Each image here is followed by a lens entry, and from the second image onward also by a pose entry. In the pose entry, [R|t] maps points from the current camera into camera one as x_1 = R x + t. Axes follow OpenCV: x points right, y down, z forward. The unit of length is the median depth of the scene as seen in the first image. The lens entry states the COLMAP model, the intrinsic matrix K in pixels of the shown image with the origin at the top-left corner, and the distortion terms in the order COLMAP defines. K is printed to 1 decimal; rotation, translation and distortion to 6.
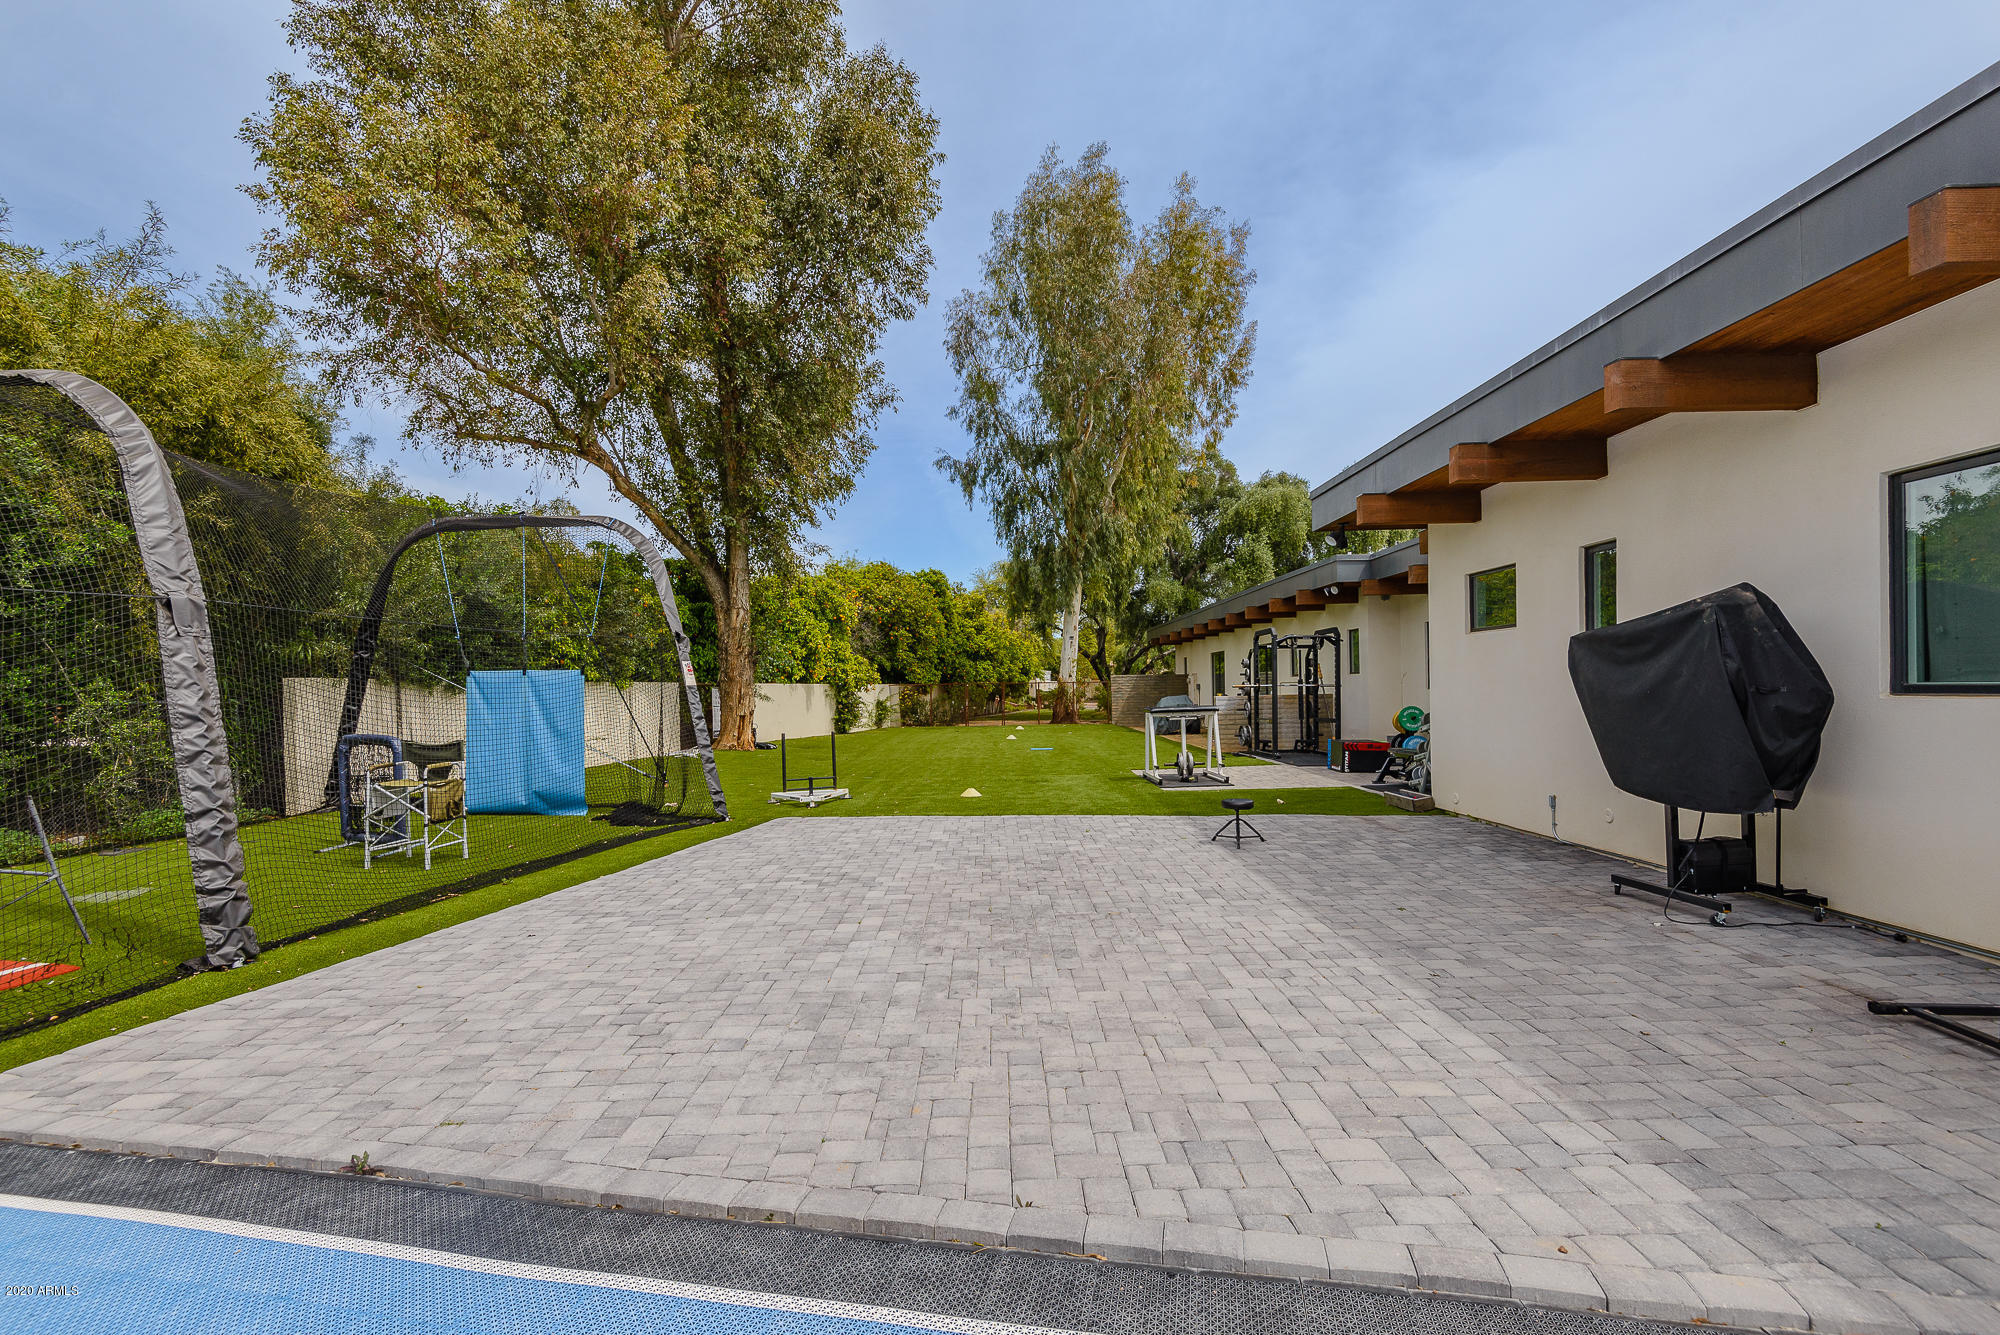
lens RADIAL K [[922.0, 0, 977.0], [0, 922.0, 695.9], [0, 0, 1]] dist [0.025139, -0.012896]
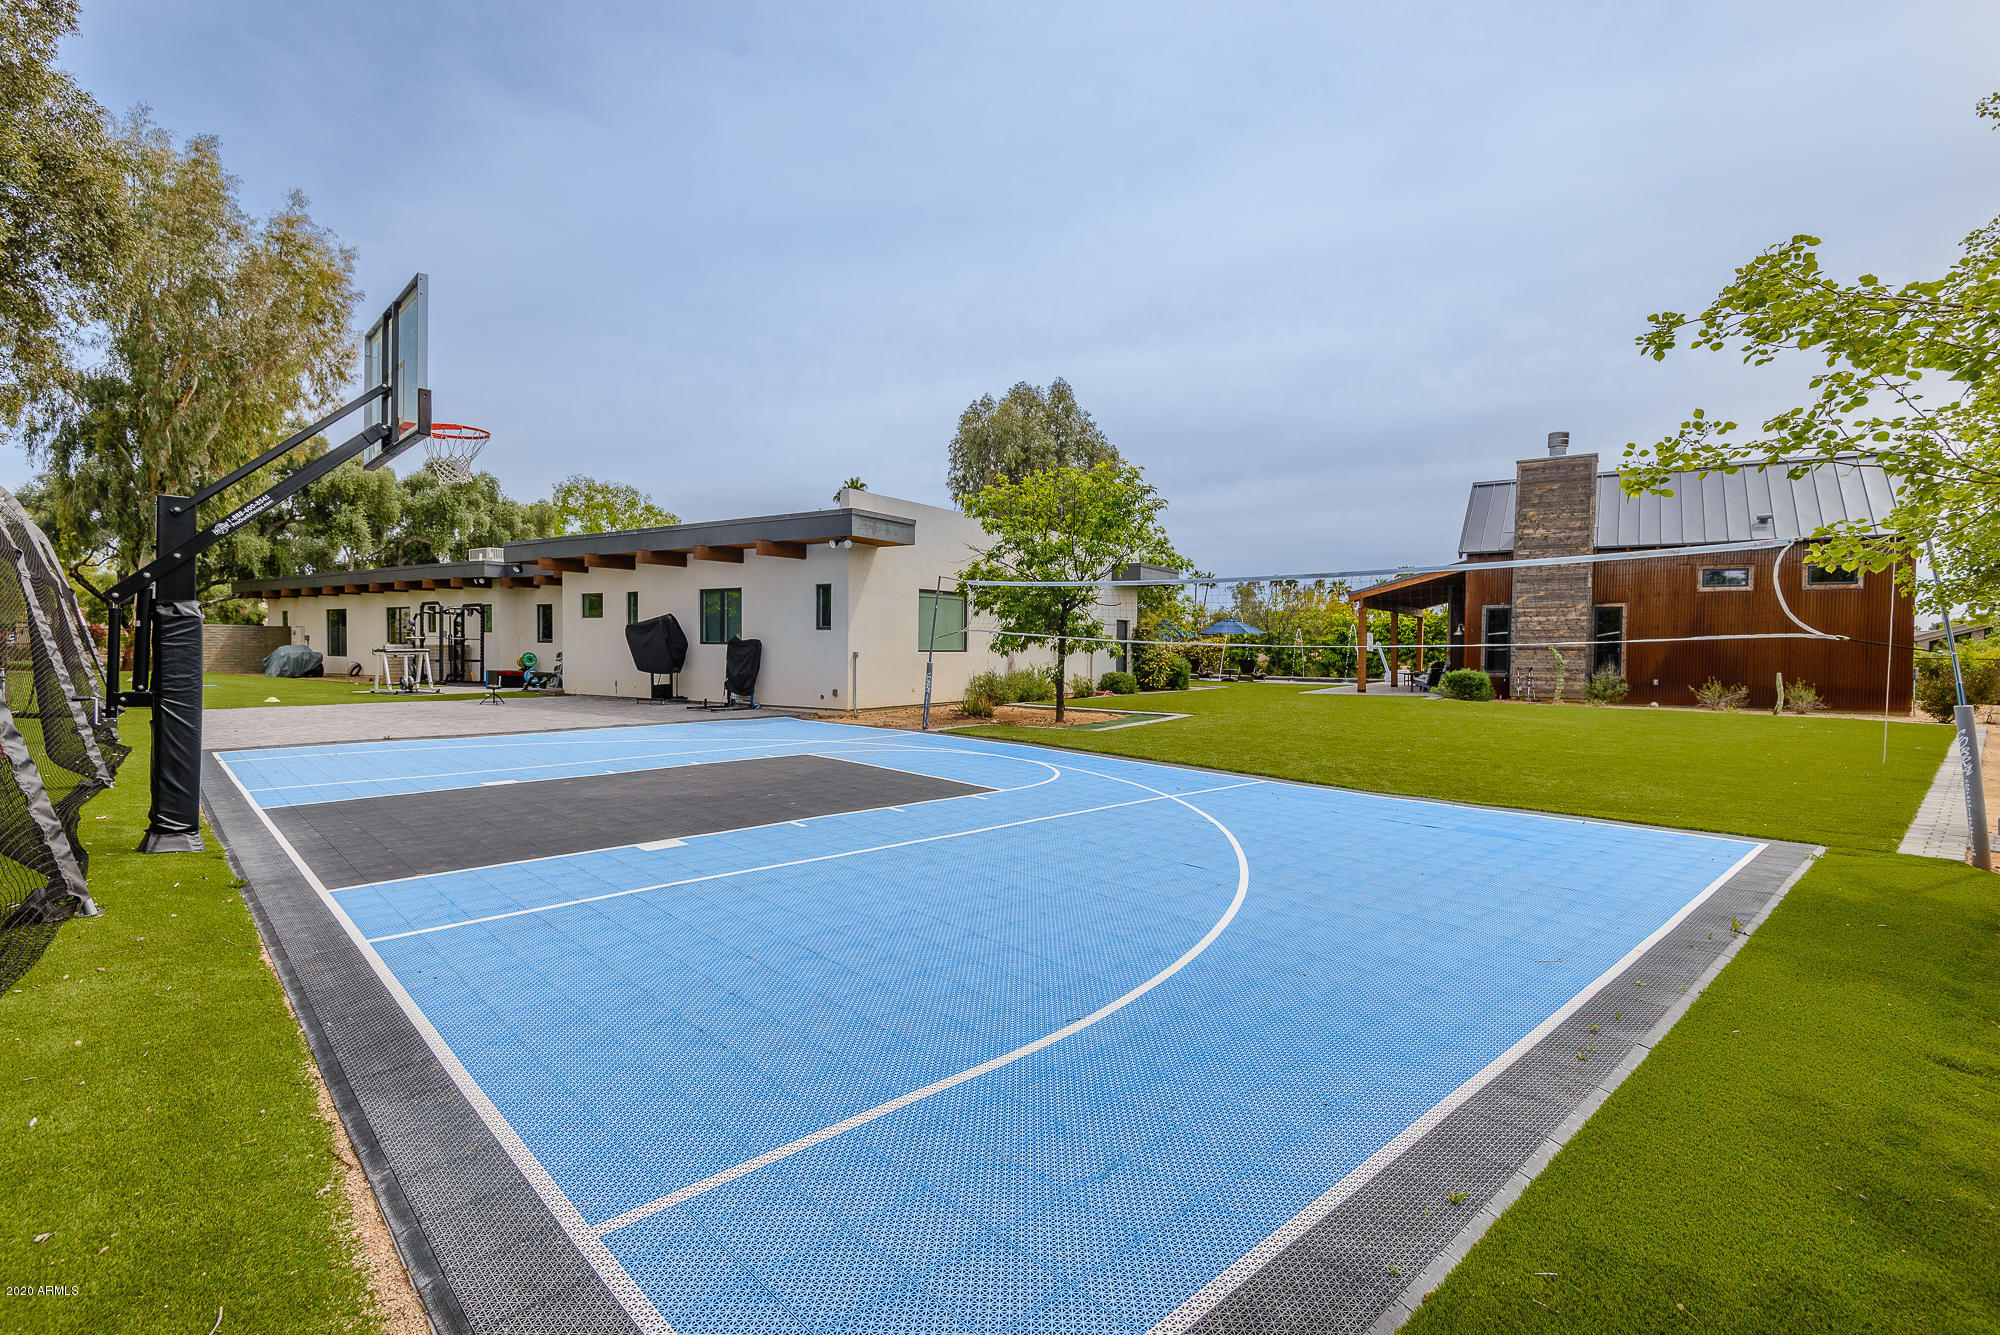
lens RADIAL K [[922.0, 0, 1018.6], [0, 922.0, 674.2], [0, 0, 1]] dist [0.025139, -0.012896]
pose [[0.536150, -0.002063, 0.844120, -0.687854], [-0.014254, 0.999832, 0.011497, 0.026540], [-0.844003, -0.018196, 0.536030, -0.959735]]
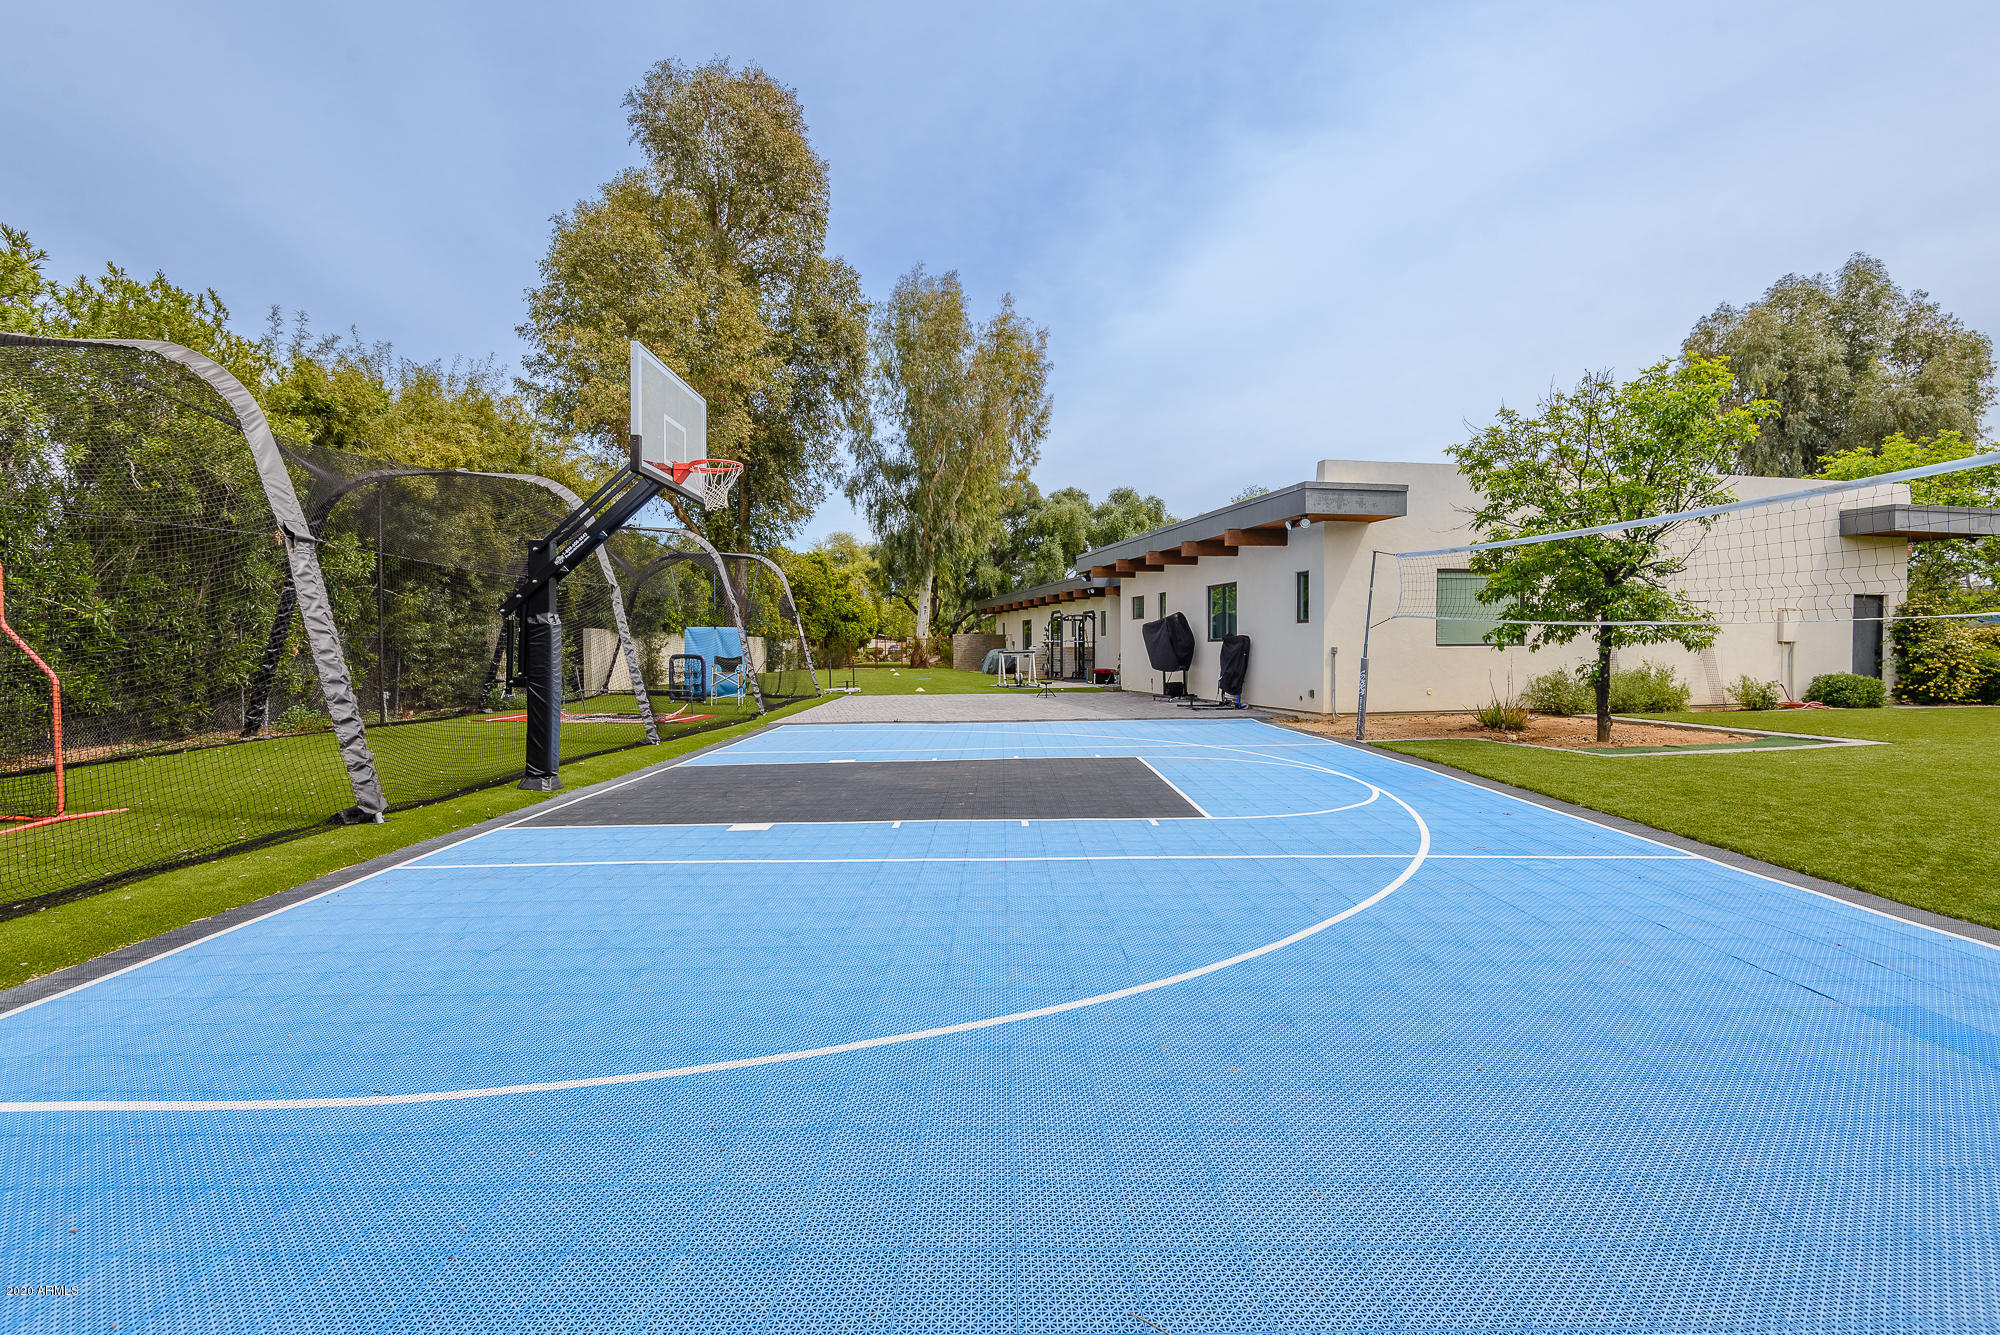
lens RADIAL K [[922.0, 0, 1006.4], [0, 922.0, 671.0], [0, 0, 1]] dist [0.025139, -0.012896]
pose [[0.969394, 0.005674, 0.245445, -0.336737], [-0.009917, 0.999822, 0.016057, 0.028542], [-0.245310, -0.018000, 0.969278, -1.081598]]
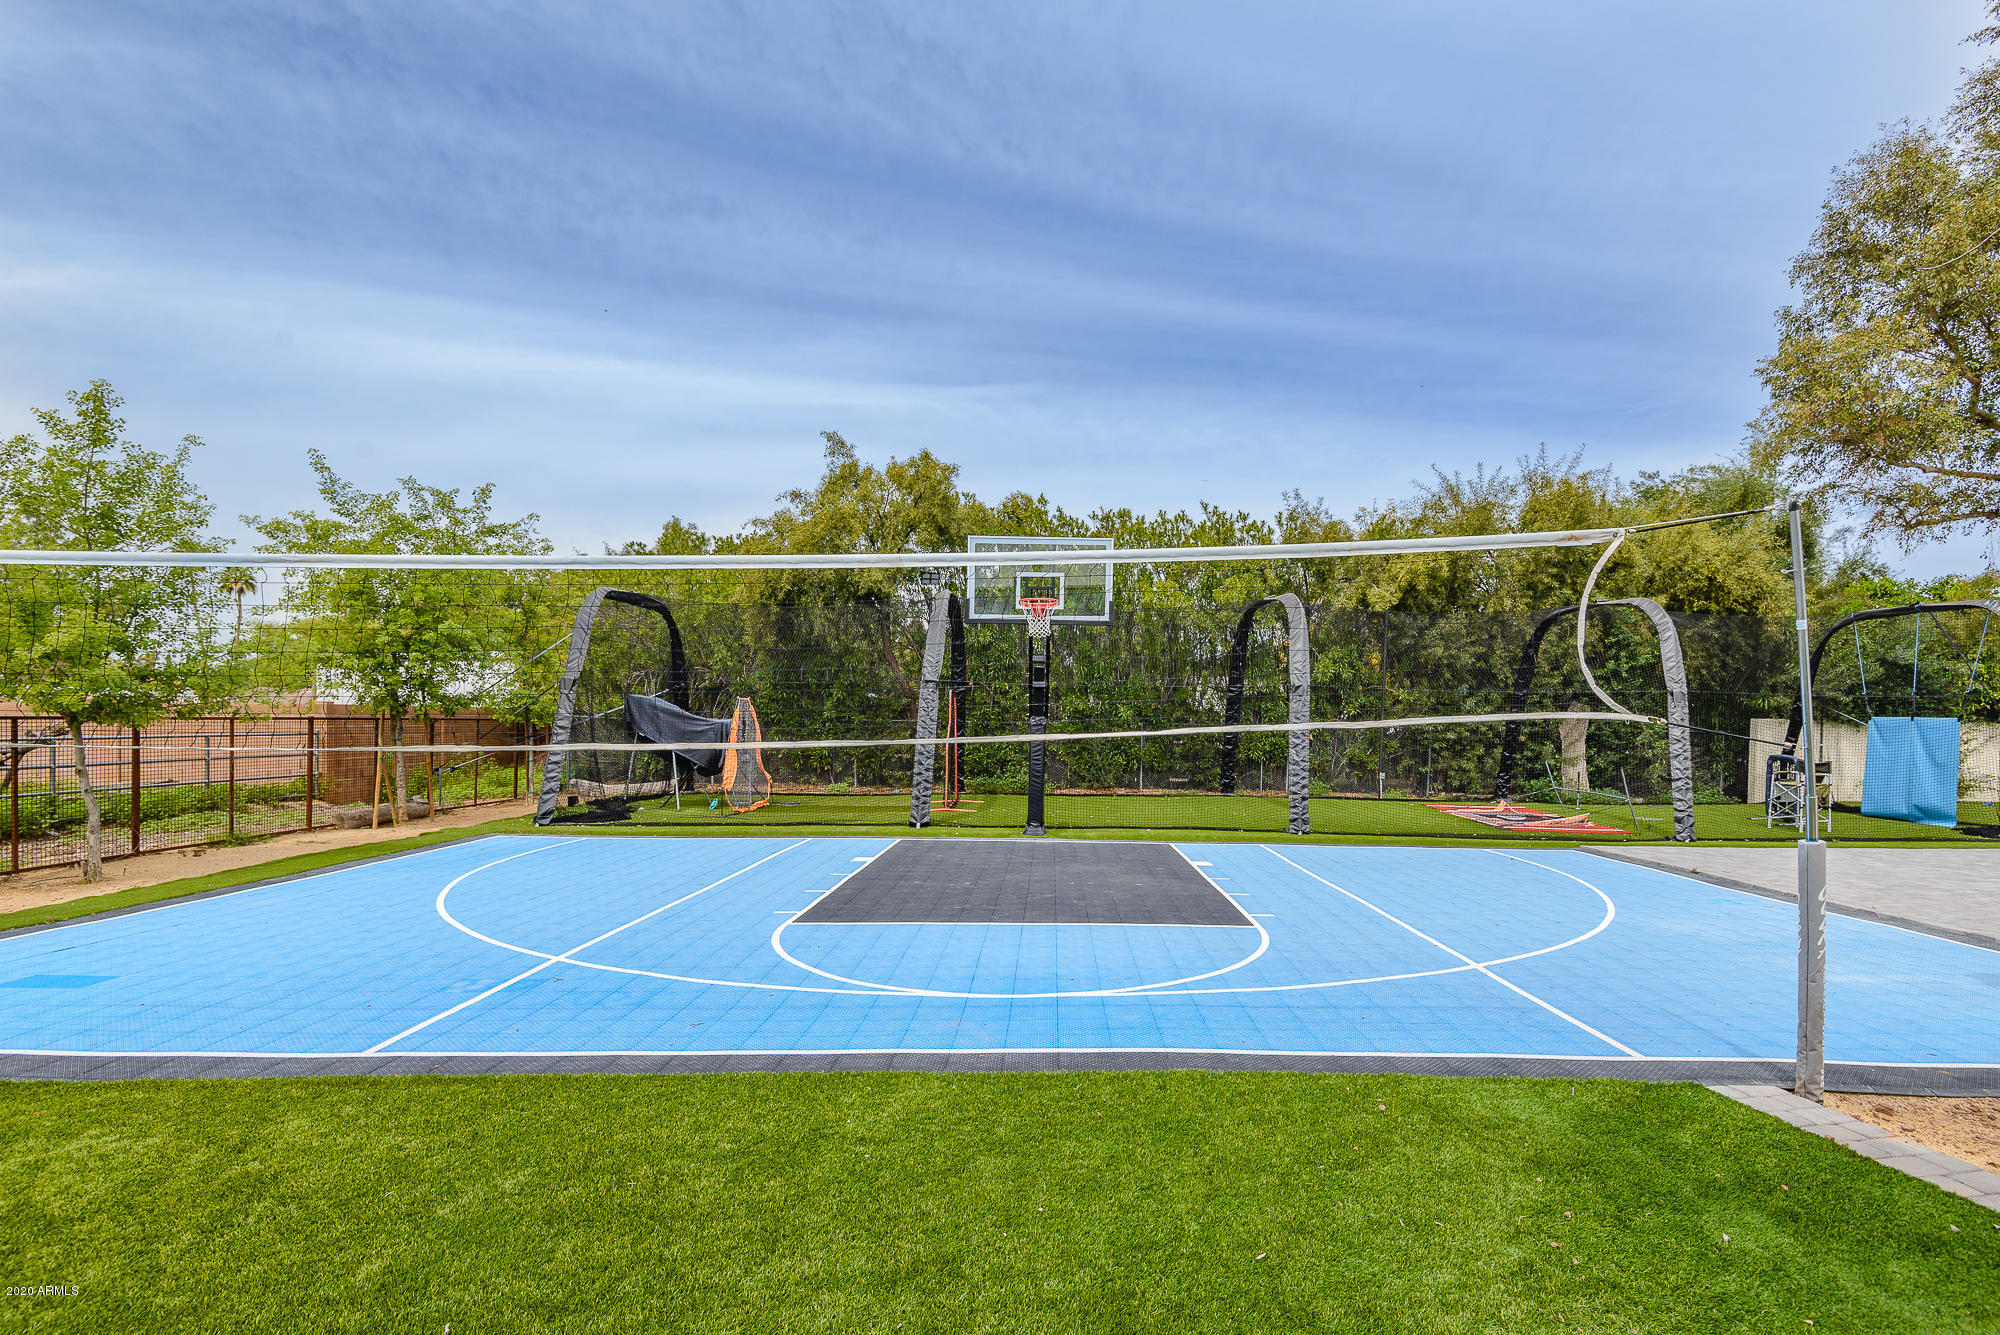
lens RADIAL K [[922.0, 0, 1089.8], [0, 922.0, 742.9], [0, 0, 1]] dist [0.025139, -0.012896]
pose [[0.253984, 0.047372, -0.966048, 0.524457], [-0.026393, 0.998767, 0.042038, -0.015046], [0.966848, 0.014820, 0.254921, -0.519979]]
